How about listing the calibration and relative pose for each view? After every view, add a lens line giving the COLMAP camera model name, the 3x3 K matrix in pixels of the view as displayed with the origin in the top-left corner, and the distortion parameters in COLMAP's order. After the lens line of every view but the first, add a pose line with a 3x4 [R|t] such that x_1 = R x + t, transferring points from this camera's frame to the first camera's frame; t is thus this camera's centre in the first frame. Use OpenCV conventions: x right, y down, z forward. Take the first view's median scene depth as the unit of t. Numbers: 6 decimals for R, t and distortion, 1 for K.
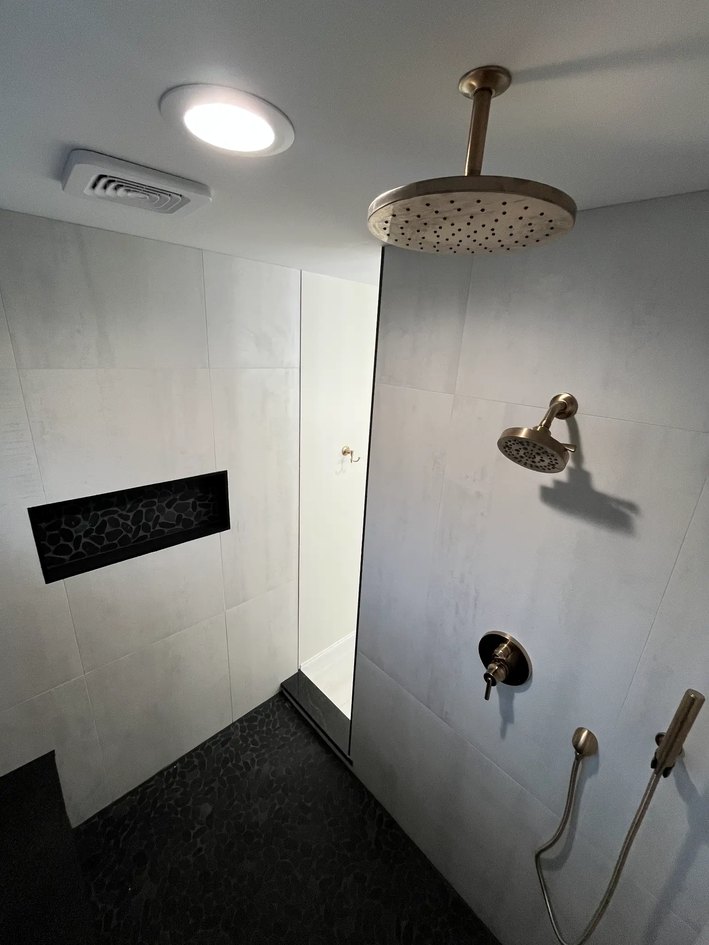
lens RADIAL K [[385.0, 0, 353.2], [0, 385.0, 470.7], [0, 0, 1]] dist [0.001698, -0.000381]
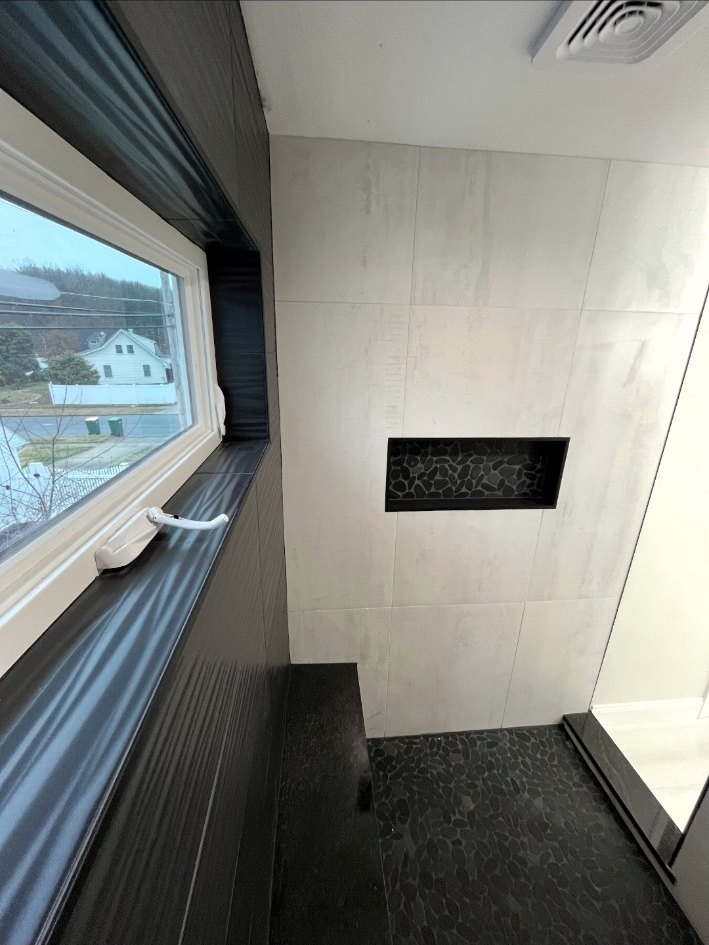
lens RADIAL K [[385.0, 0, 350.8], [0, 385.0, 472.2], [0, 0, 1]] dist [0.001698, -0.000381]
pose [[0.785392, 0.165035, -0.596592, -0.191985], [-0.176182, 0.983539, 0.040138, 0.124597], [0.593396, 0.073585, 0.801540, 0.048492]]
